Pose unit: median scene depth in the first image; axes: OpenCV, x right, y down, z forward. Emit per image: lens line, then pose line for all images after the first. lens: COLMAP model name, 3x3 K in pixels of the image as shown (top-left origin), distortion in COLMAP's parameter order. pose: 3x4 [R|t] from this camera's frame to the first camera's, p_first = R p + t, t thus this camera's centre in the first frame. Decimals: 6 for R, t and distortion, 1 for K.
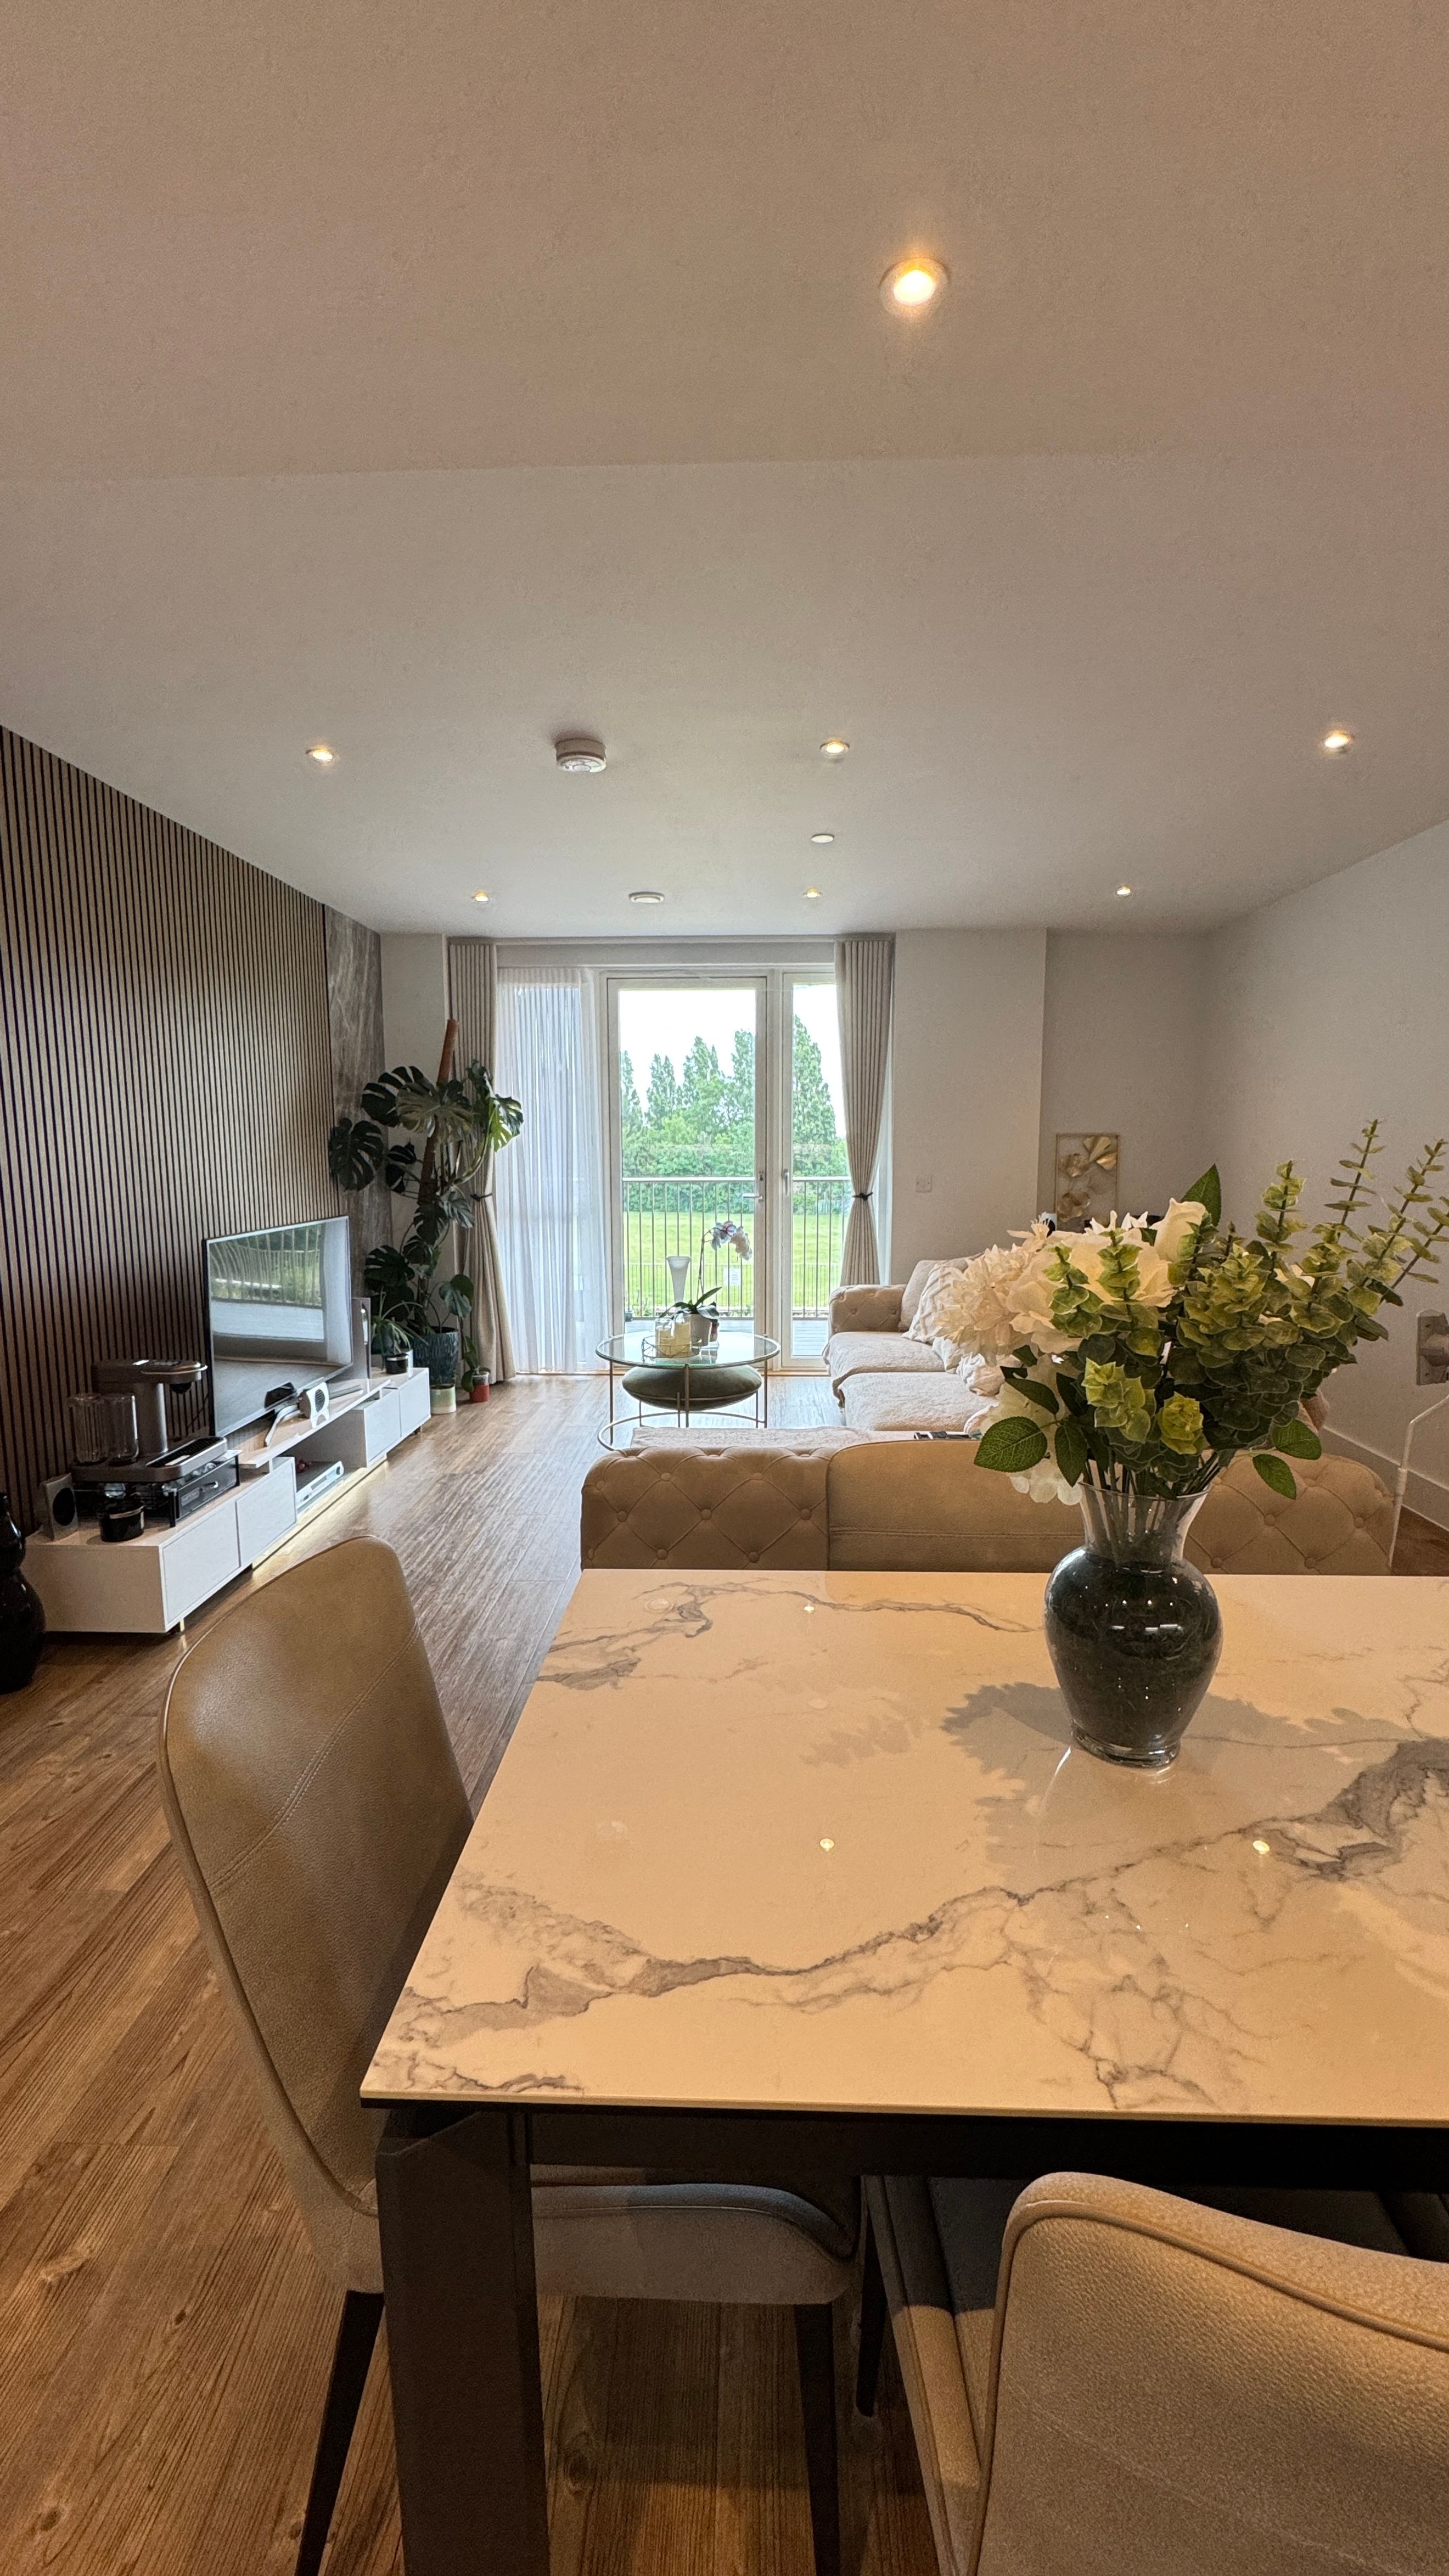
lens RADIAL K [[1029.2, 0, 726.5], [0, 1029.2, 1285.0], [0, 0, 1]] dist [-0.001883, 0.000028]
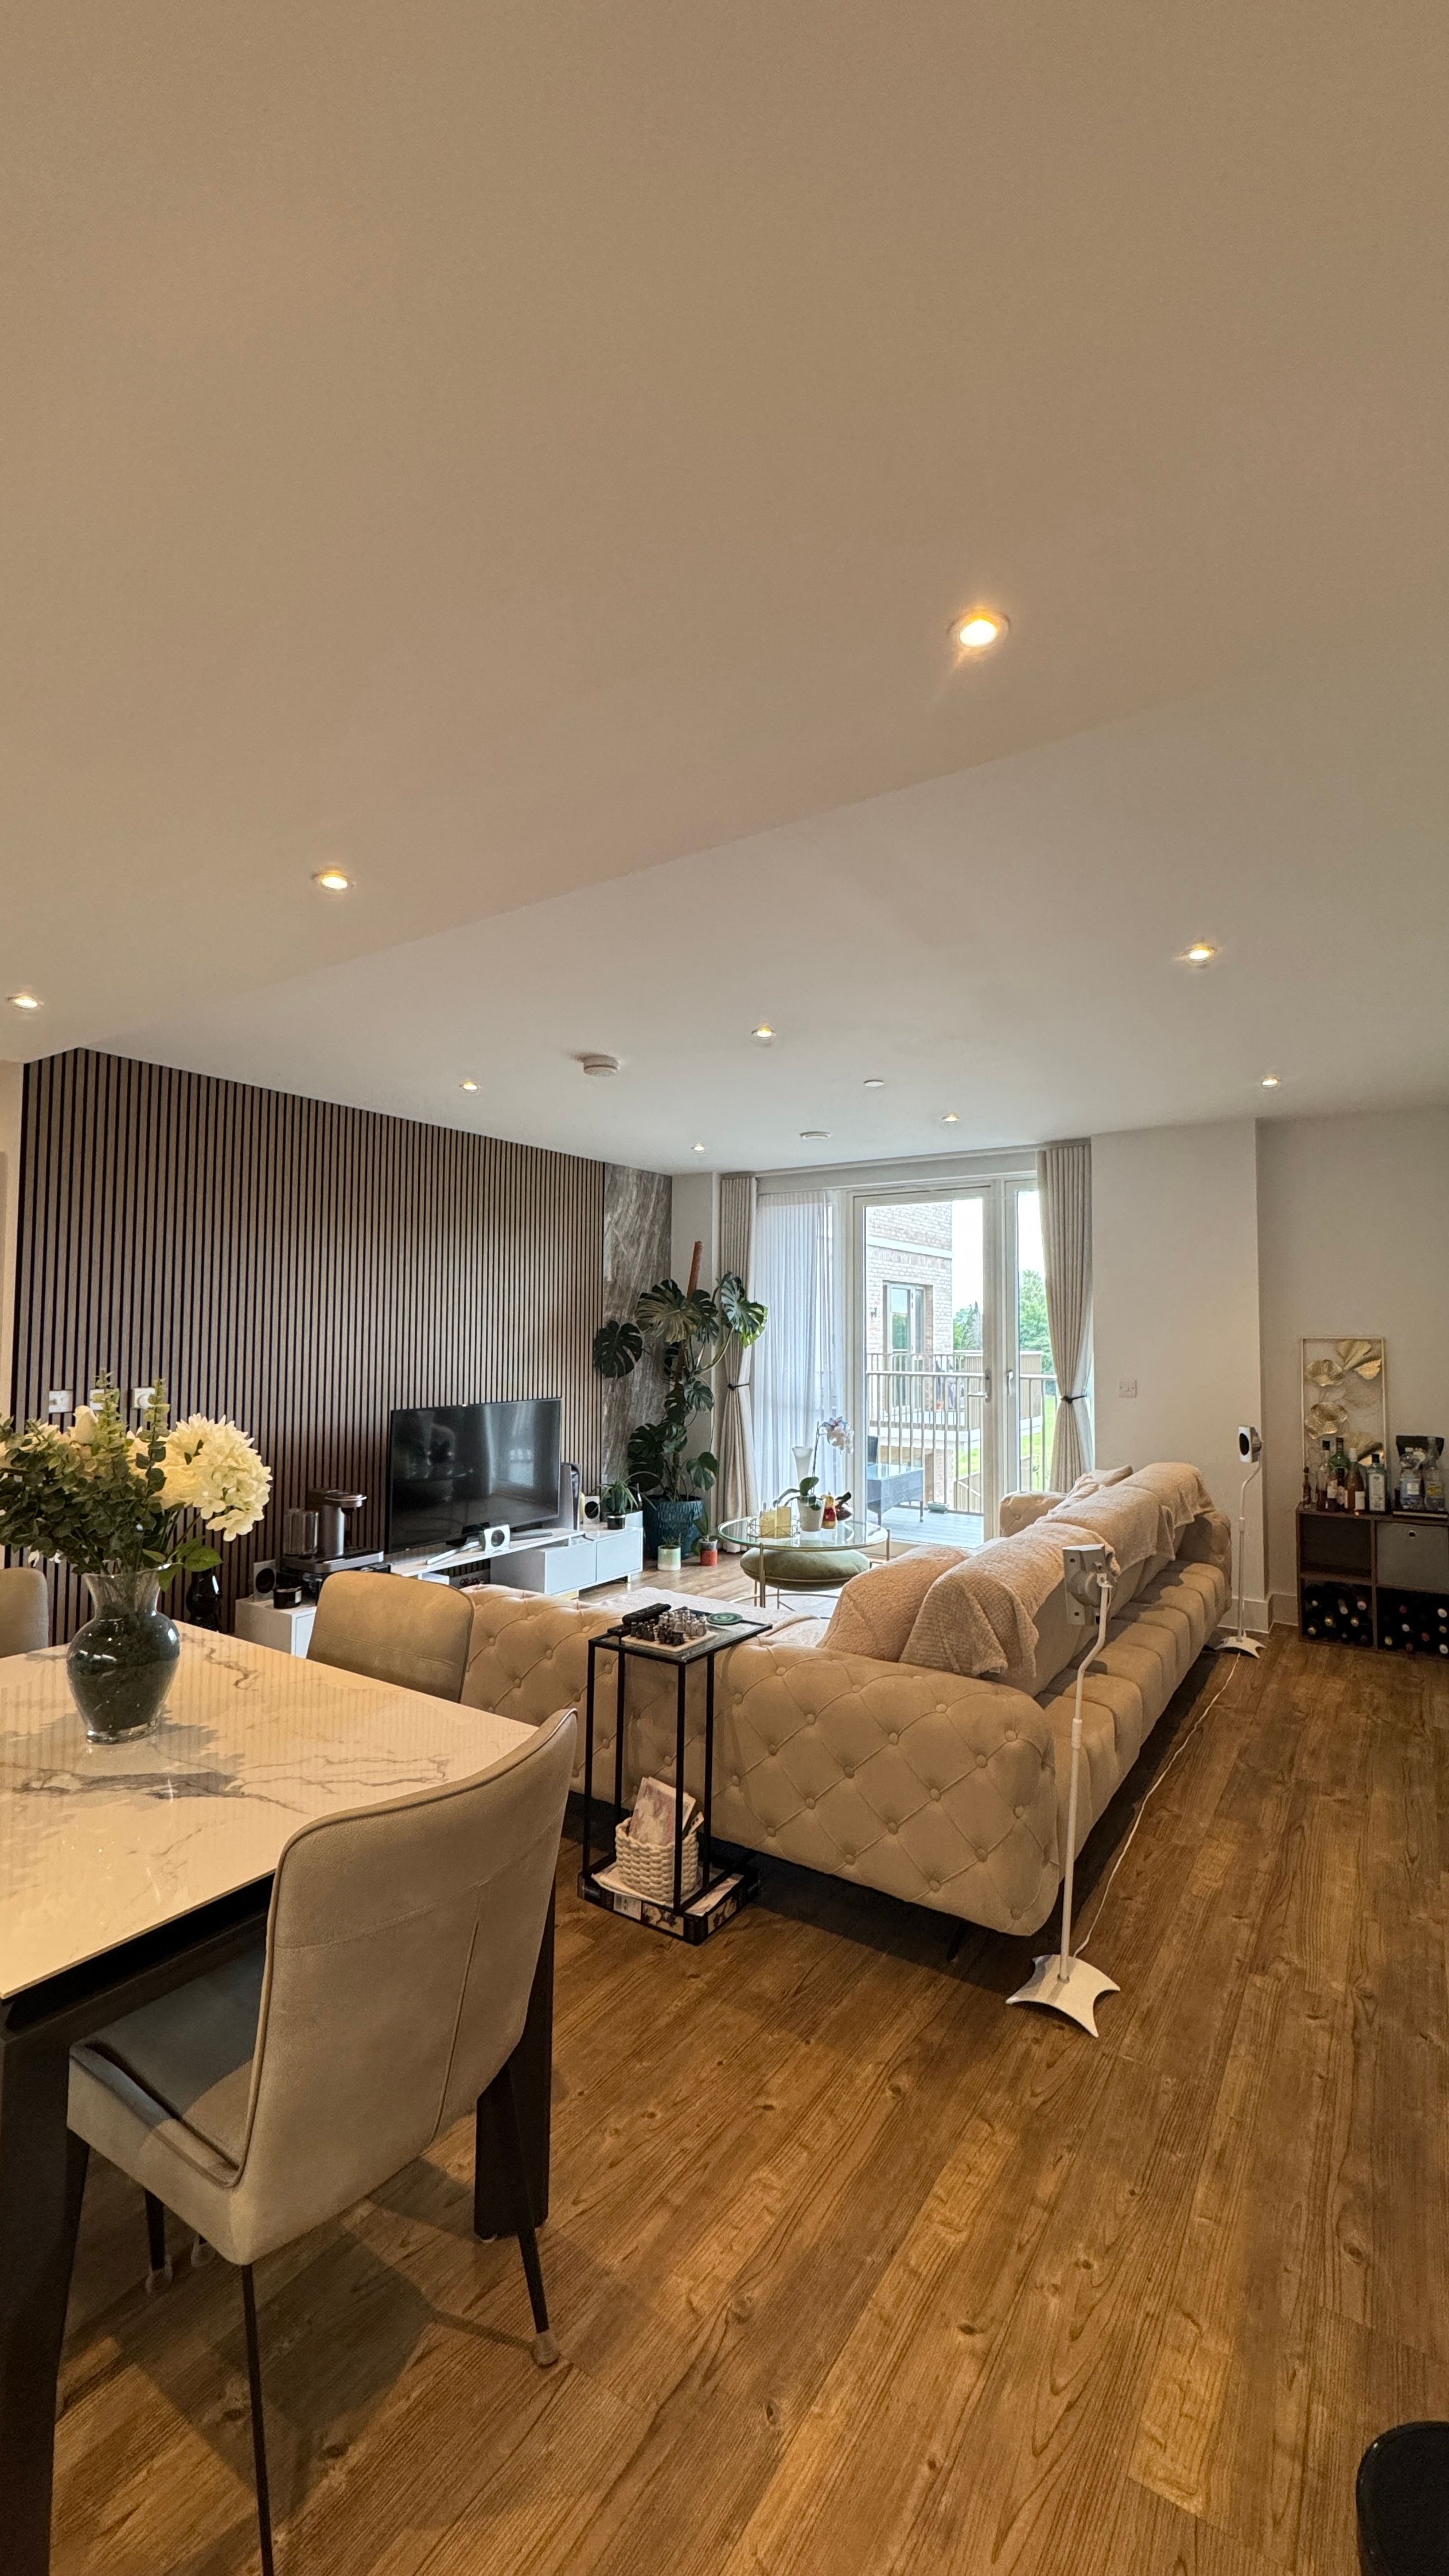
lens RADIAL K [[1029.2, 0, 726.5], [0, 1029.2, 1285.0], [0, 0, 1]] dist [-0.001883, 0.000028]
pose [[0.850271, -0.017254, -0.526063, 0.407965], [-0.077078, 0.984606, -0.156874, -0.016489], [0.520671, 0.173933, 0.835852, -0.000906]]
